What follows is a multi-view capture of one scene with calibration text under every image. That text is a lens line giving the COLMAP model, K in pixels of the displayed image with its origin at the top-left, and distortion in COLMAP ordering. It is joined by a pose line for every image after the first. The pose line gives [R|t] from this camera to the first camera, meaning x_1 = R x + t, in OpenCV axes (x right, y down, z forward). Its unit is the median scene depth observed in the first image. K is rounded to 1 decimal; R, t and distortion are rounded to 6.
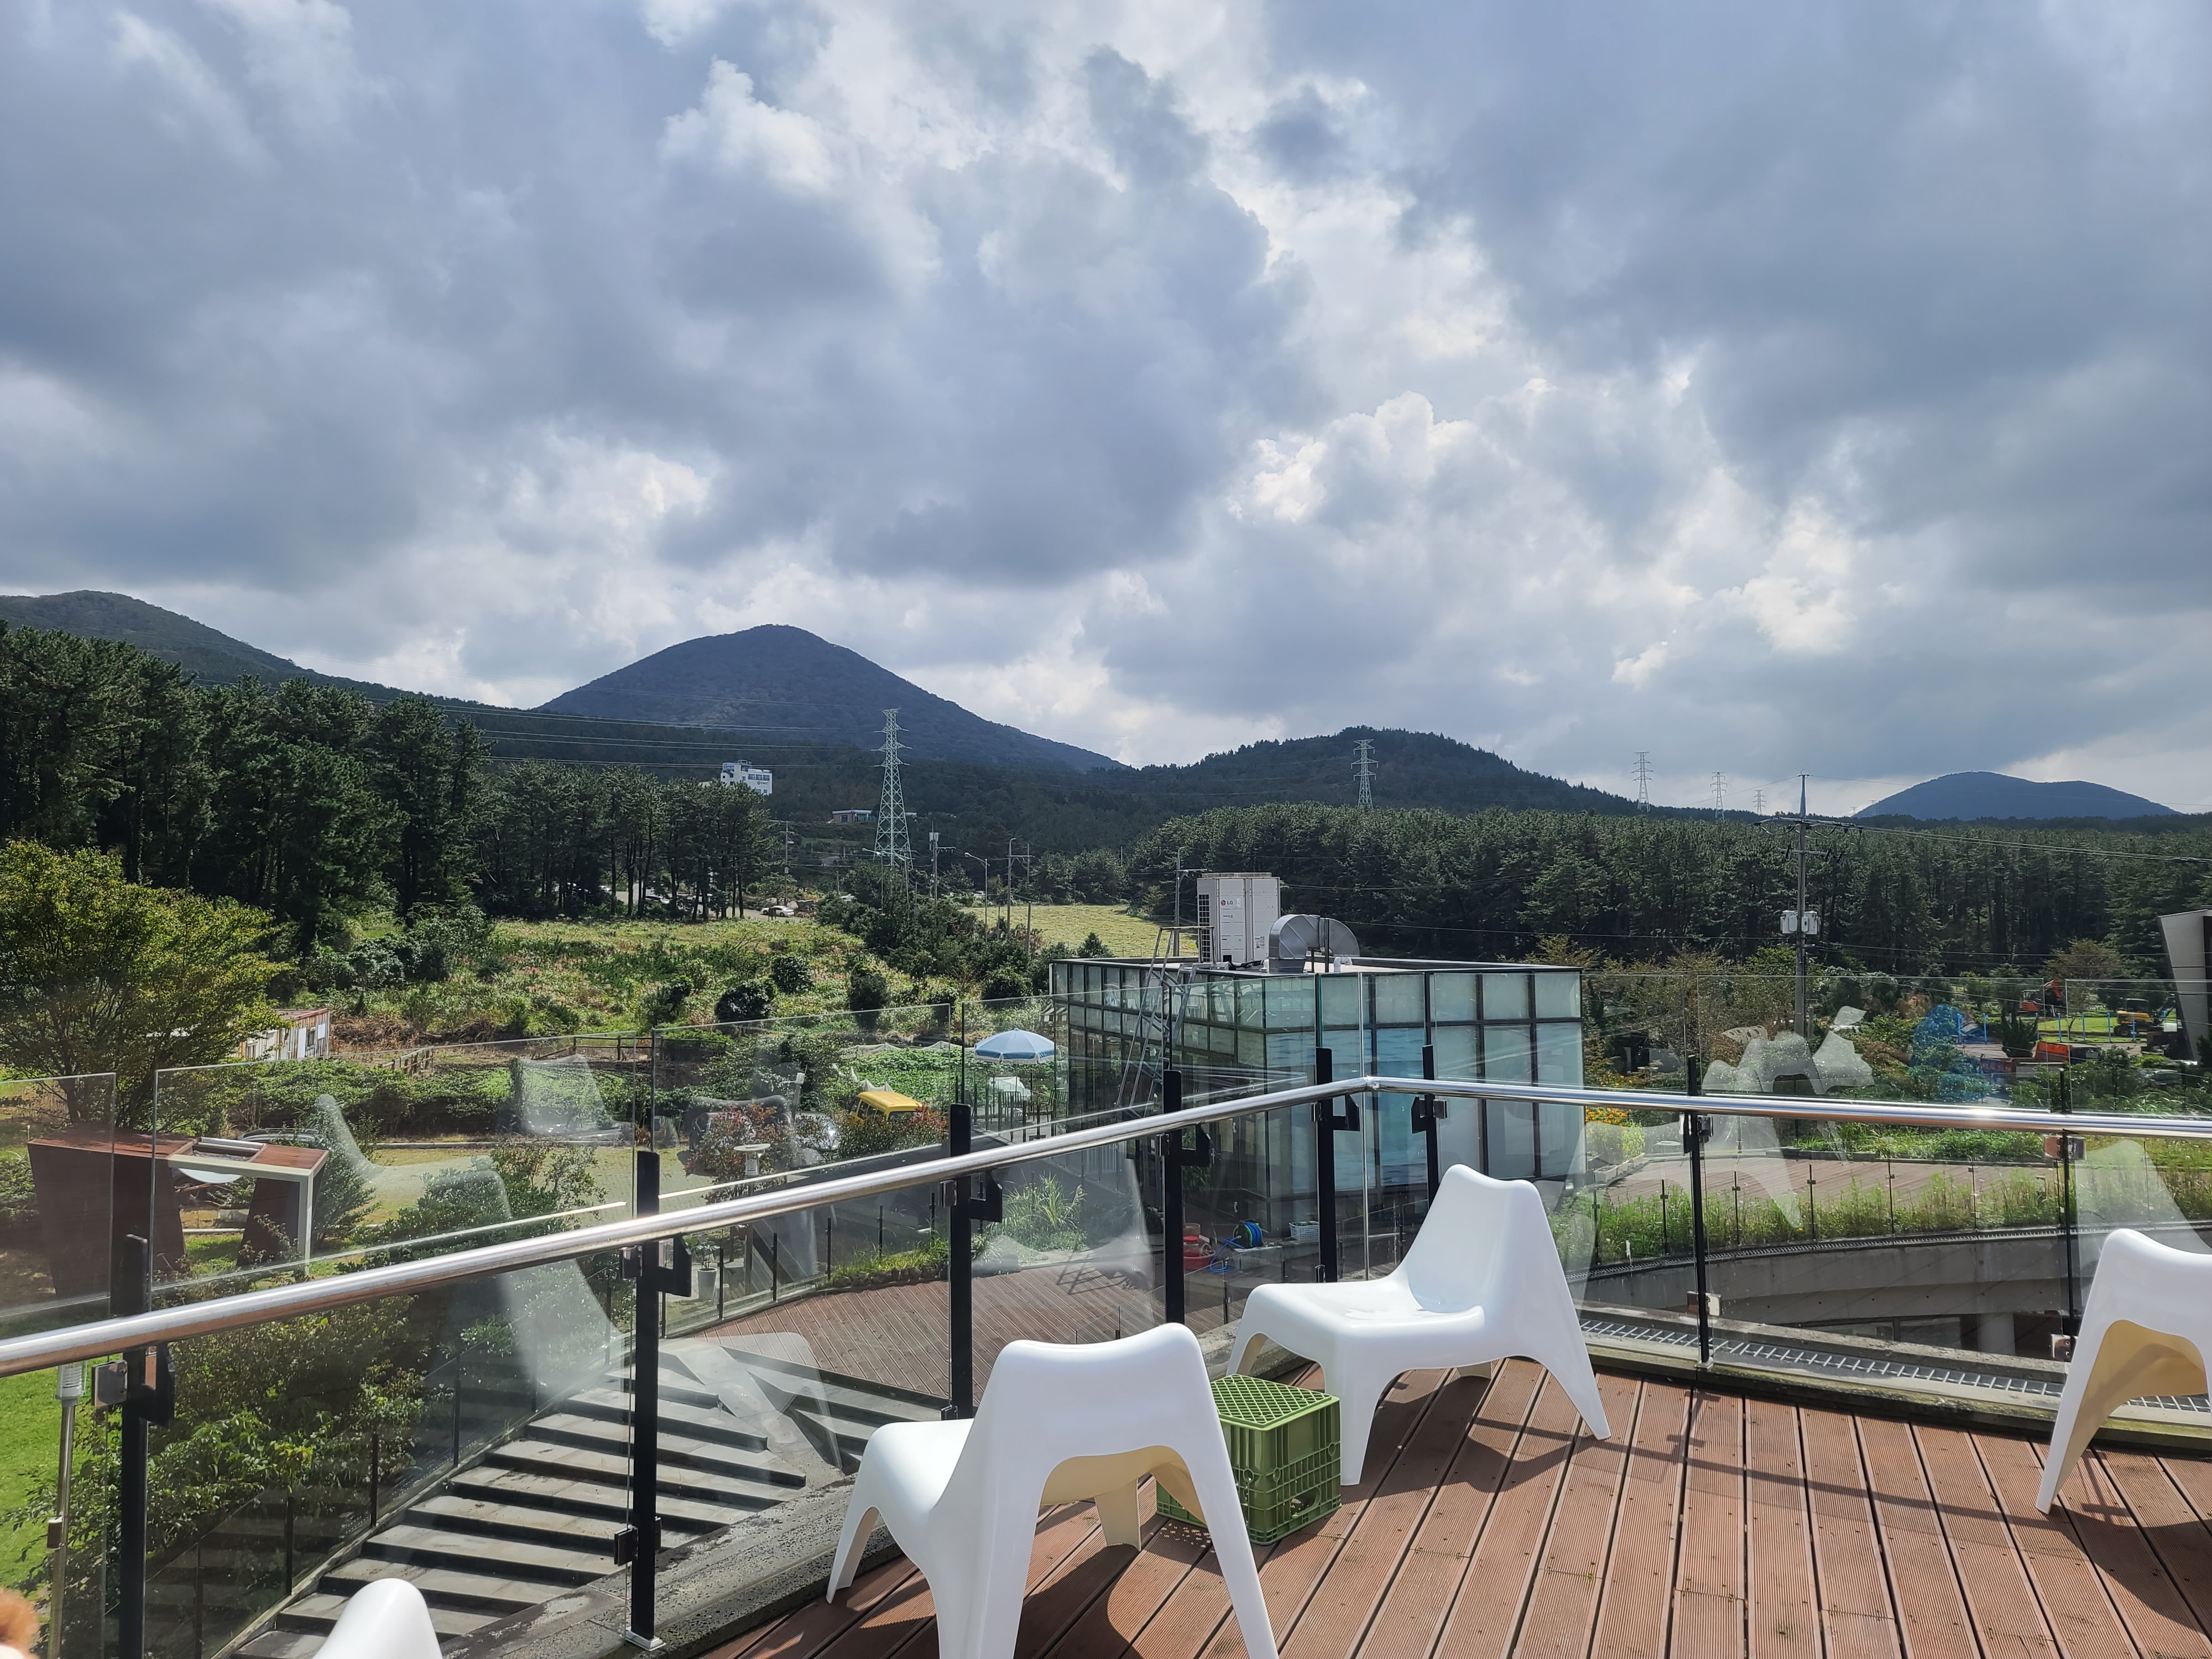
lens RADIAL K [[1619.7, 0, 1074.7], [0, 1619.7, 864.5], [0, 0, 1]] dist [0.076256, 0.000756]
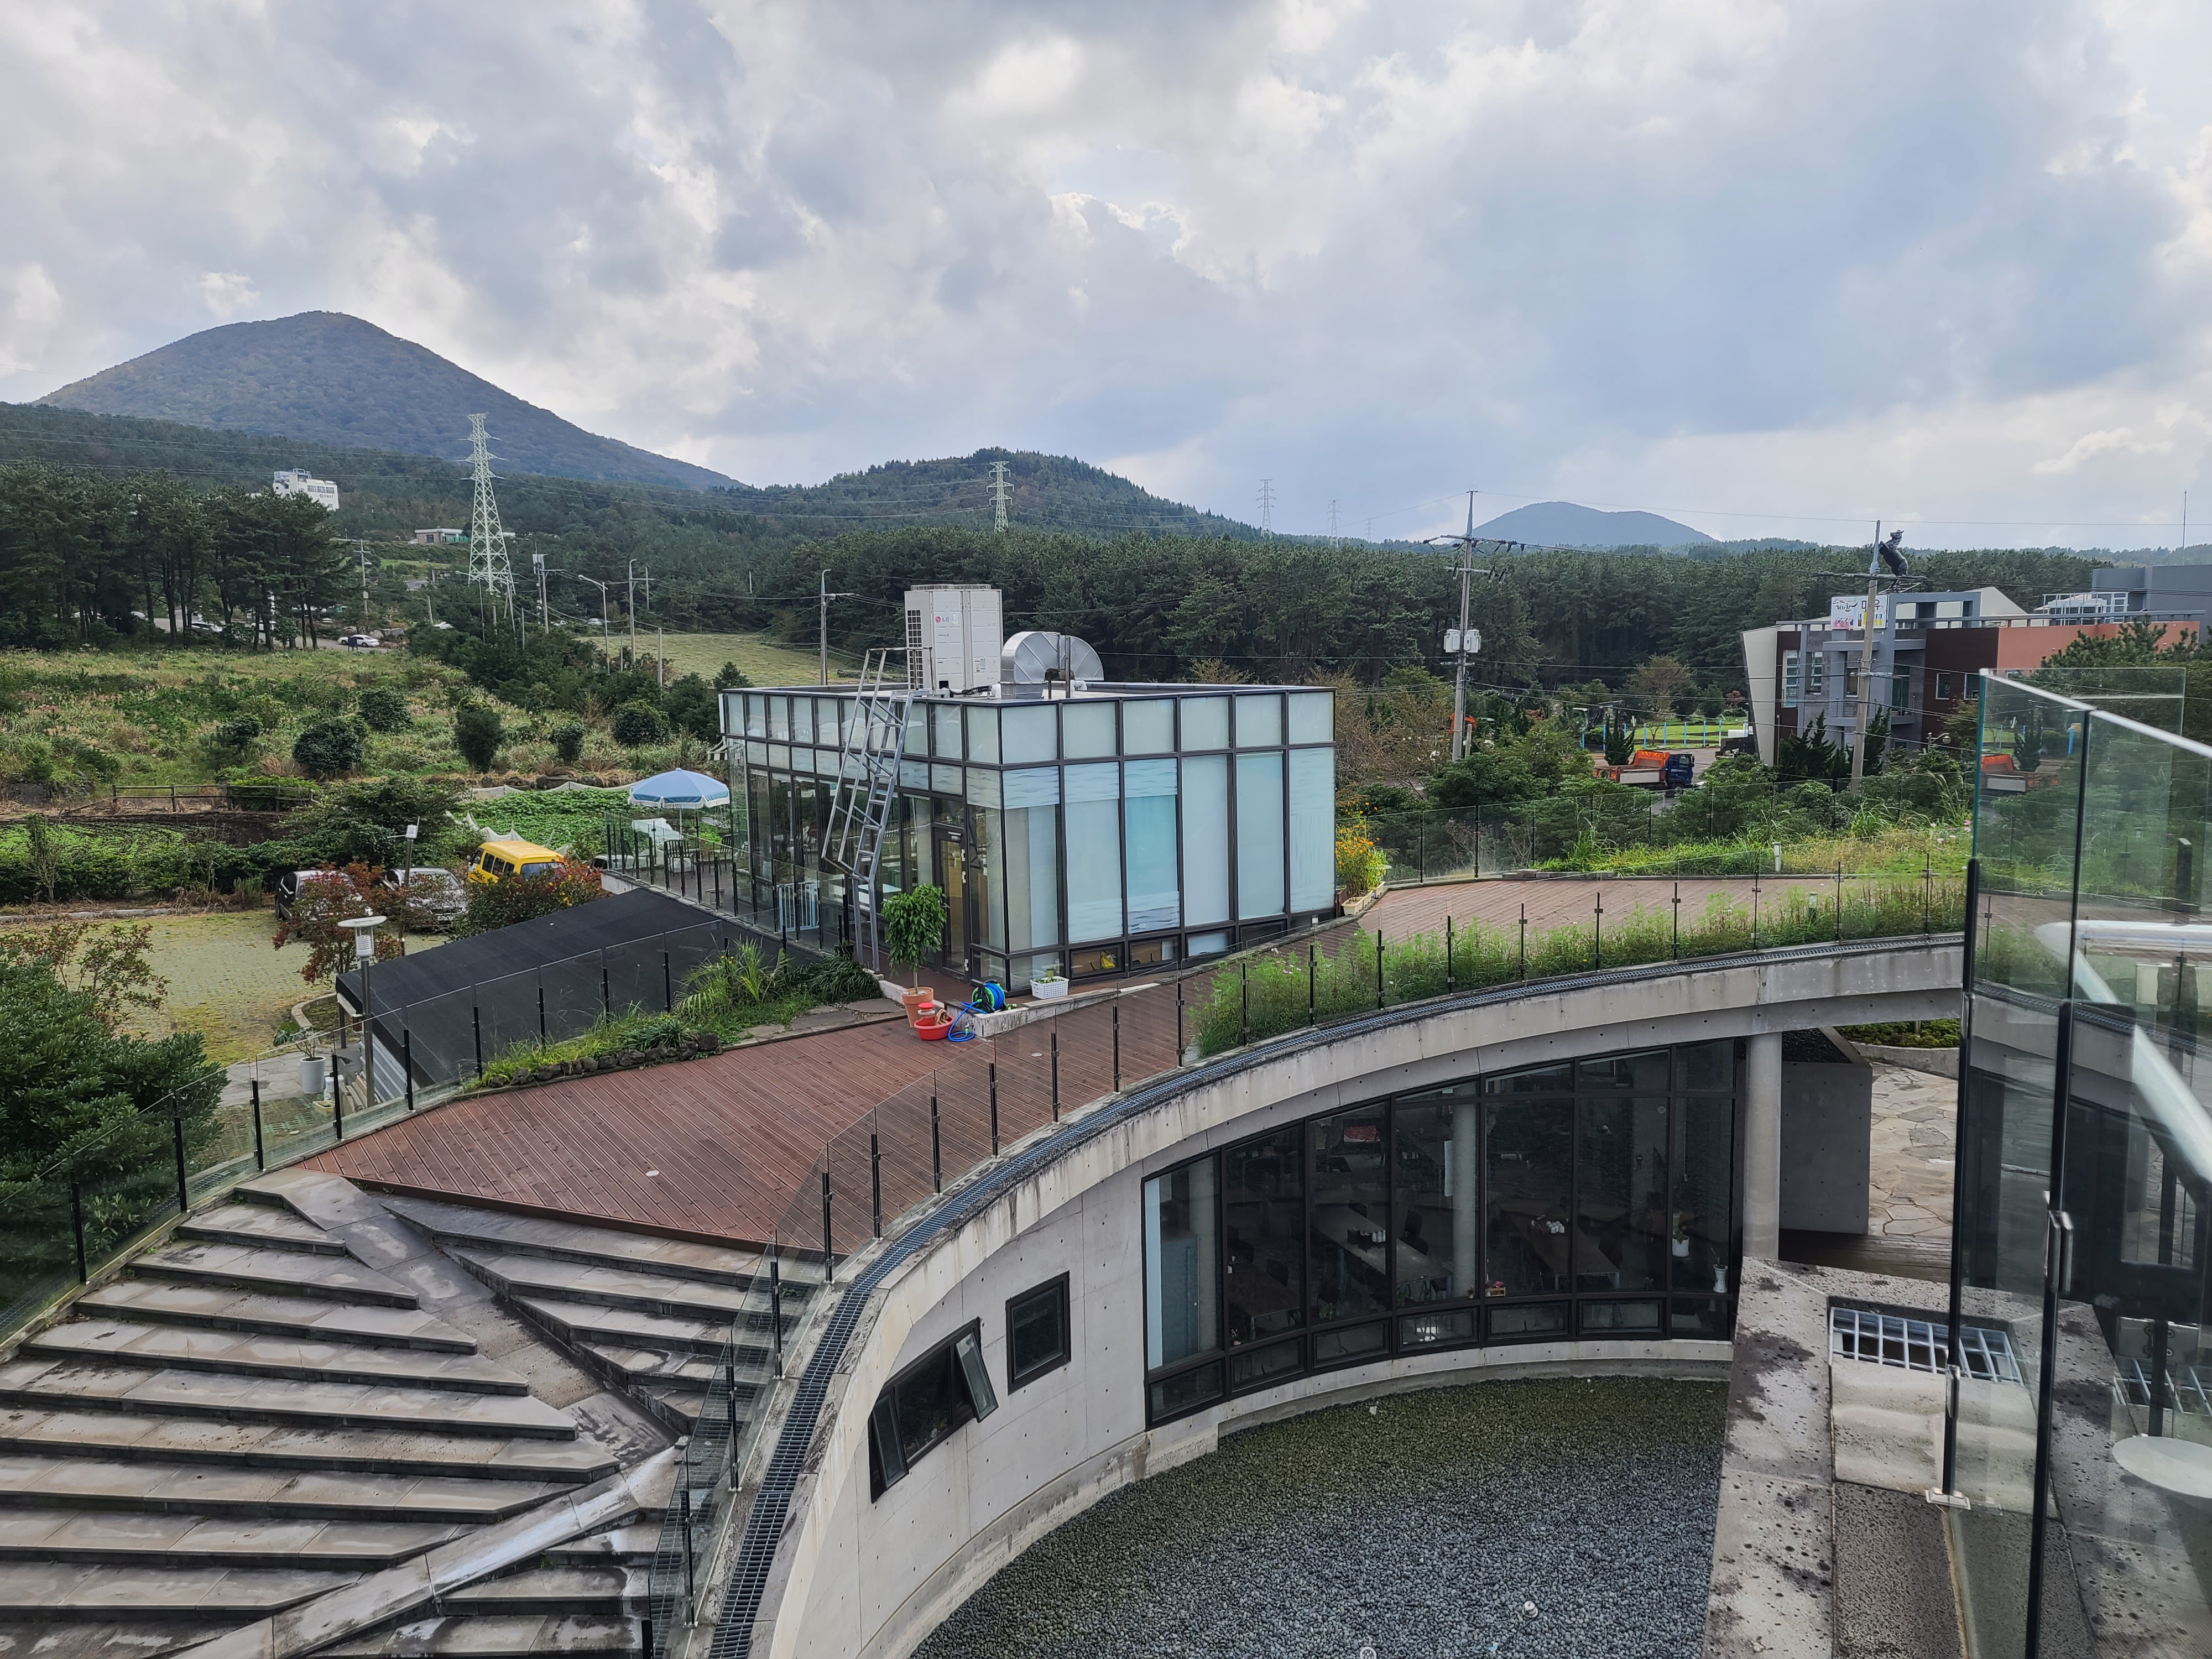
lens RADIAL K [[1610.4, 0, 1107.1], [0, 1610.4, 858.8], [0, 0, 1]] dist [0.071084, -0.041856]
pose [[0.969783, -0.039659, 0.240724, -0.007124], [-0.000014, 0.986690, 0.162613, 0.002082], [-0.243969, -0.157703, 0.956875, 0.029482]]
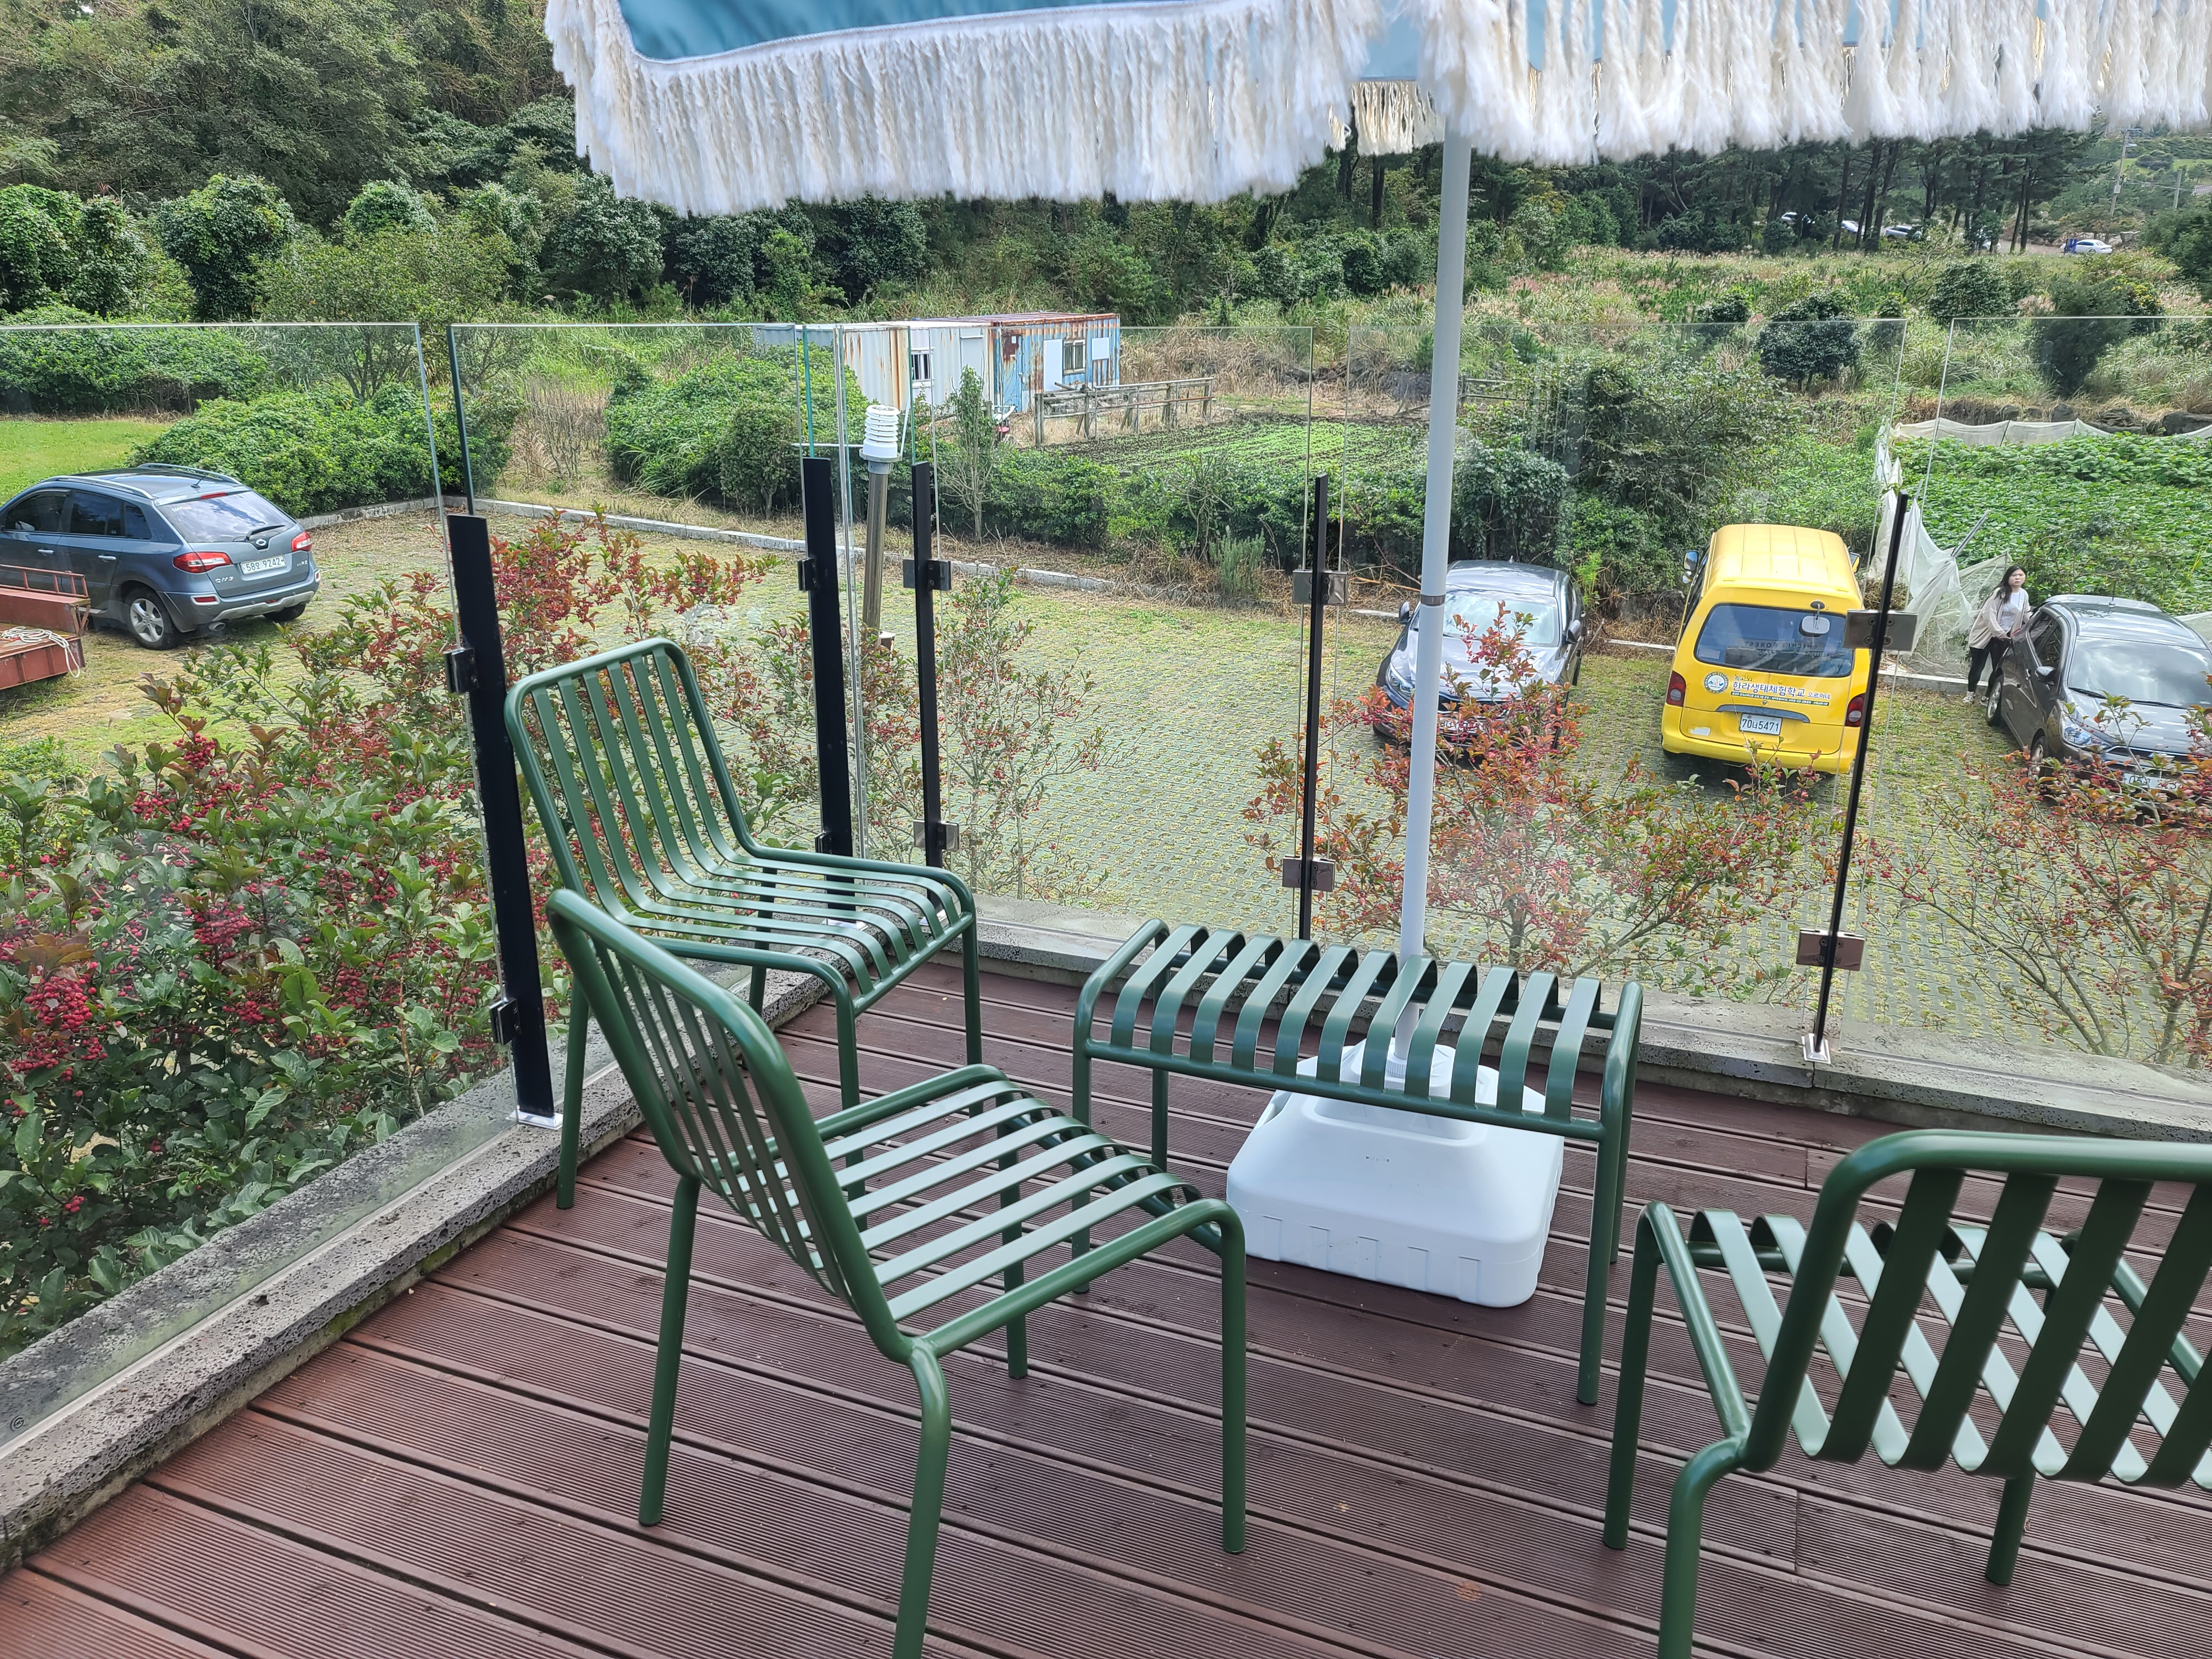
lens RADIAL K [[1610.4, 0, 1107.1], [0, 1610.4, 858.8], [0, 0, 1]] dist [0.071084, -0.041856]
pose [[0.756816, 0.224317, -0.613931, -0.003576], [0.011857, 0.934401, 0.356027, 0.037632], [0.653520, -0.276726, 0.704510, 0.298909]]
